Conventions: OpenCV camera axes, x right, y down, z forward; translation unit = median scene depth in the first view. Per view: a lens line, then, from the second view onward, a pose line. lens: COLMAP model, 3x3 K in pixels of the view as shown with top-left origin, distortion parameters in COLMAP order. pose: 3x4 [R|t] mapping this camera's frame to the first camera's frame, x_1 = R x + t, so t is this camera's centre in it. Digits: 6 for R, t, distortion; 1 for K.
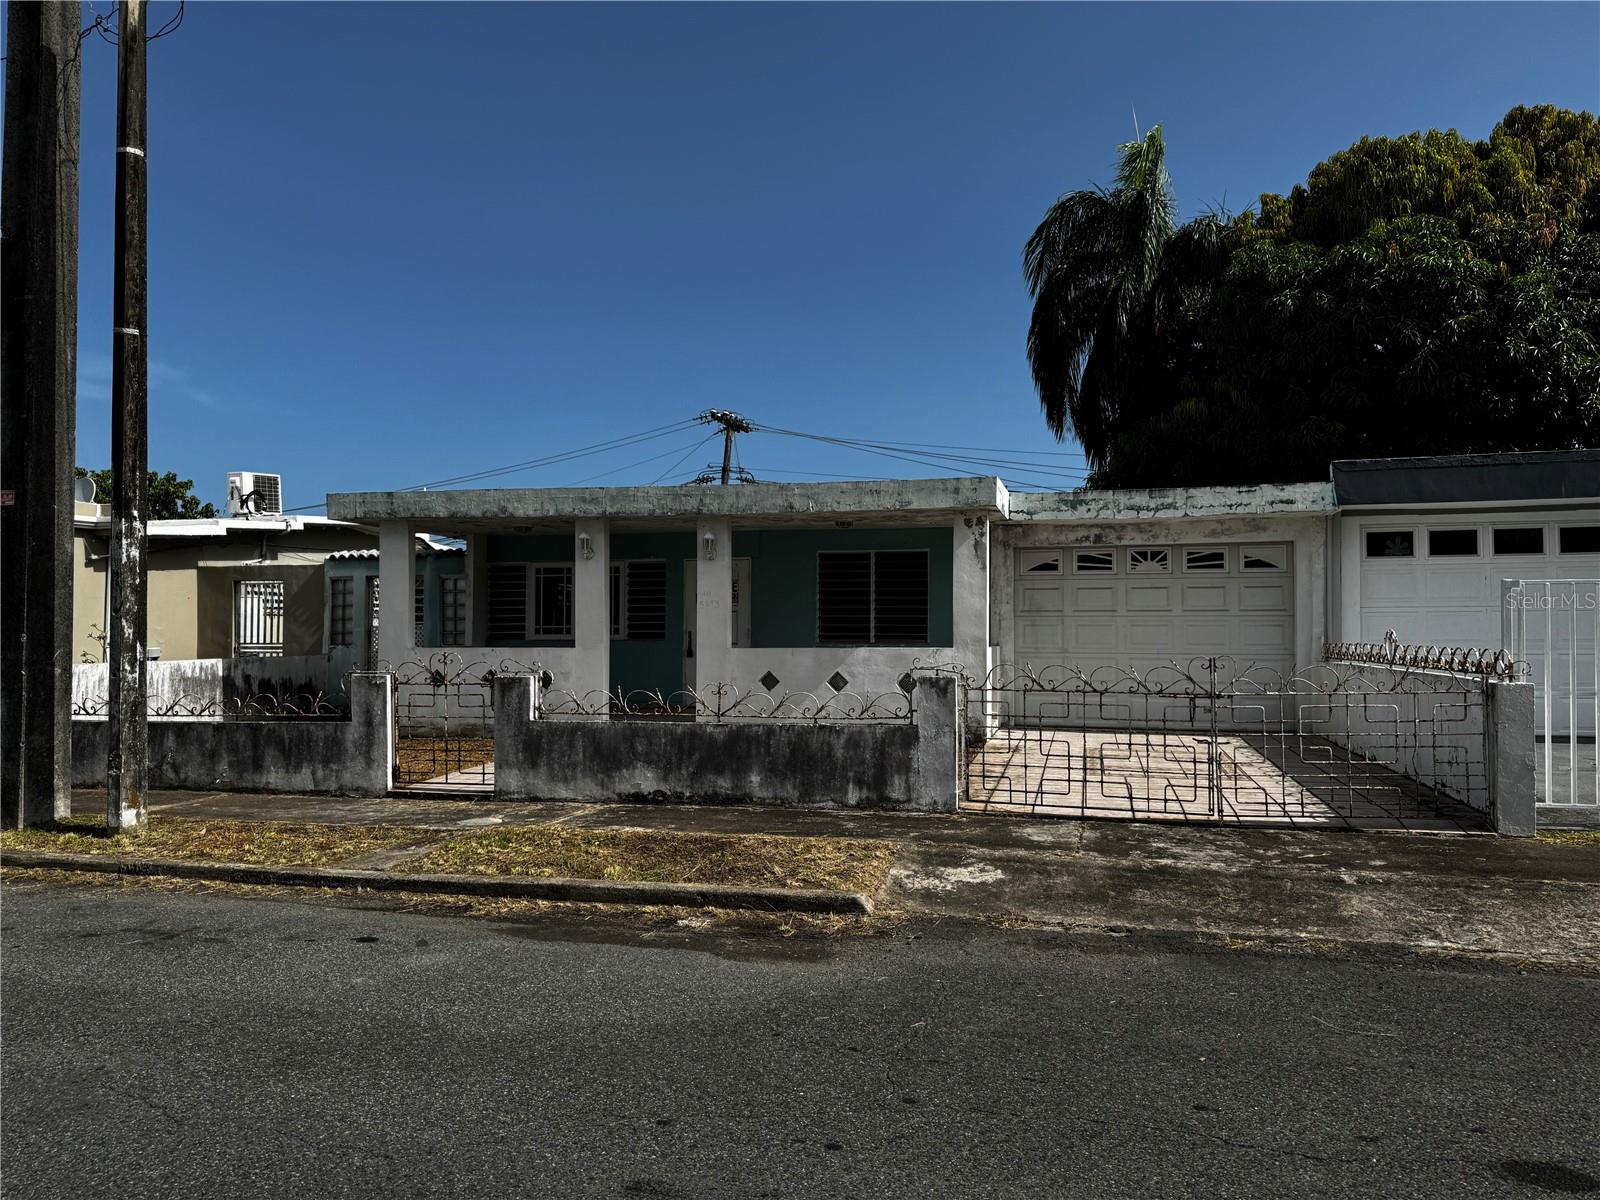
lens RADIAL K [[1015.0, 0, 800.0], [0, 1015.0, 600.0], [0, 0, 1]] dist [0.096445, -0.108898]
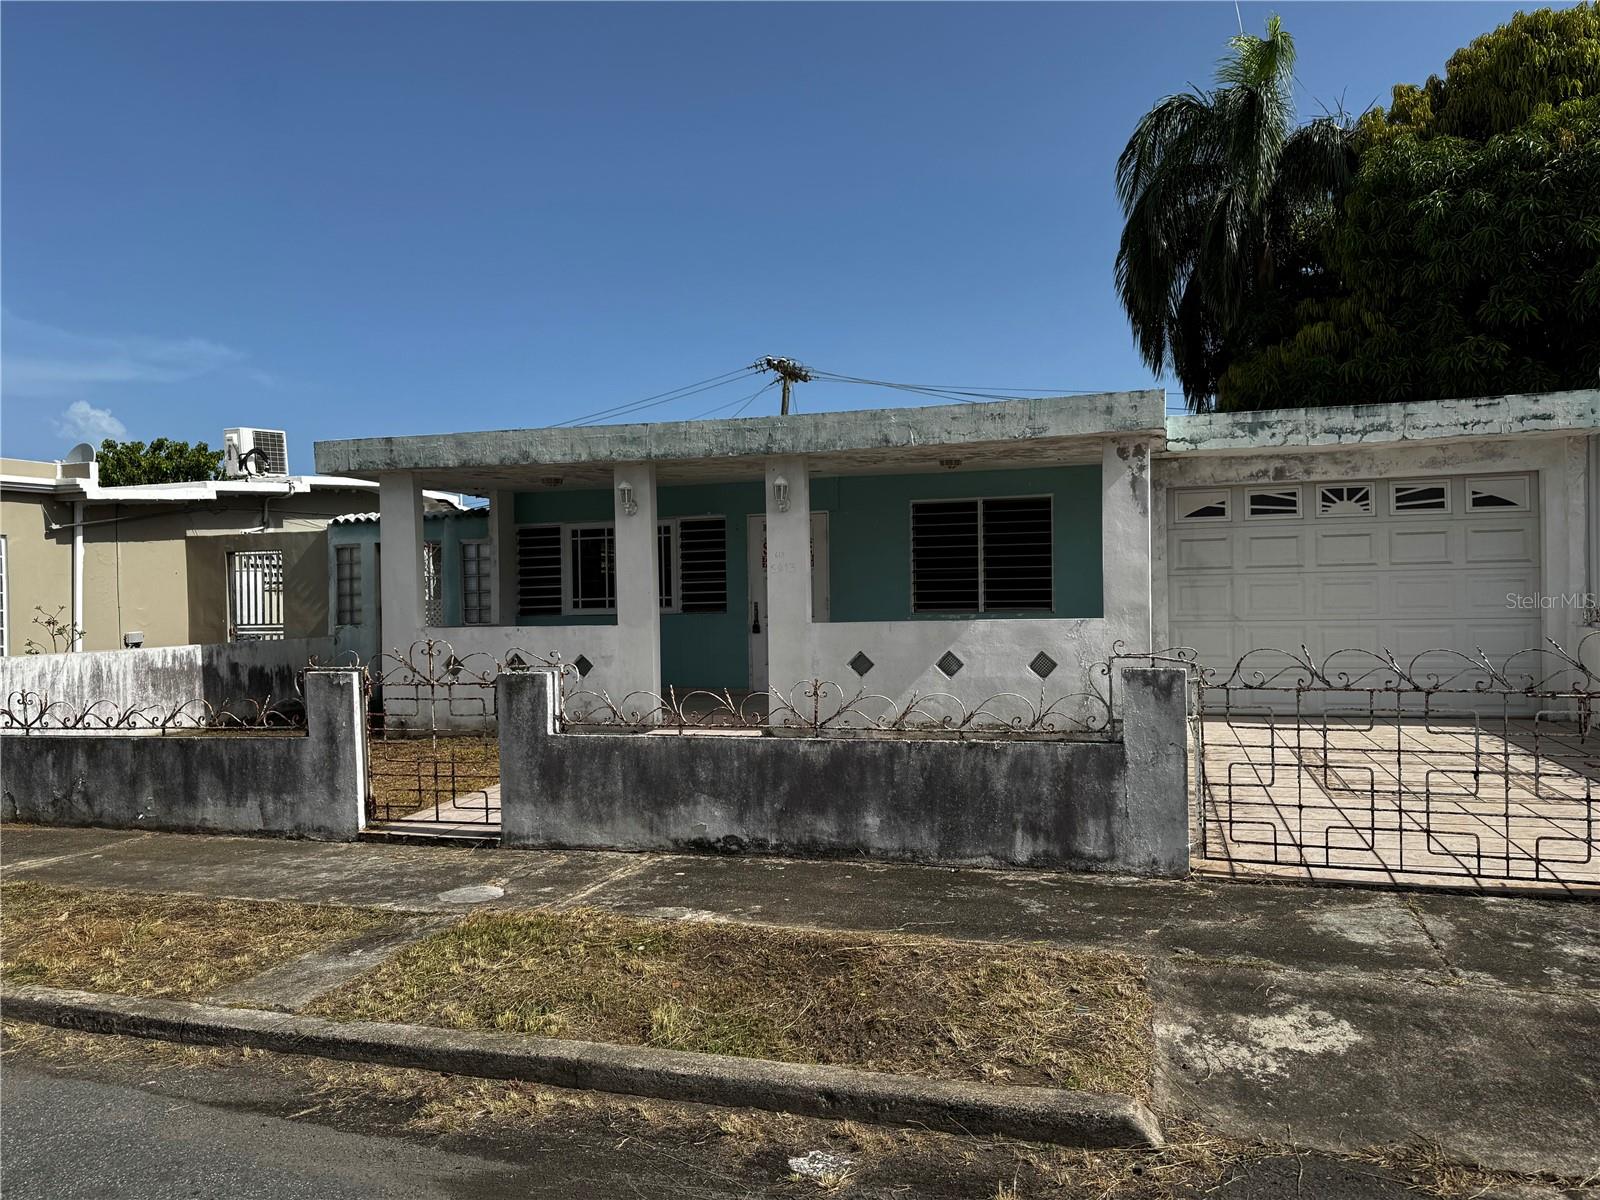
lens RADIAL K [[1015.0, 0, 800.0], [0, 1015.0, 600.0], [0, 0, 1]] dist [0.096445, -0.108898]
pose [[0.998492, -0.018197, -0.051800, -0.035726], [0.019915, 0.999262, 0.032834, 0.003310], [0.051164, -0.033816, 0.998118, 0.212082]]
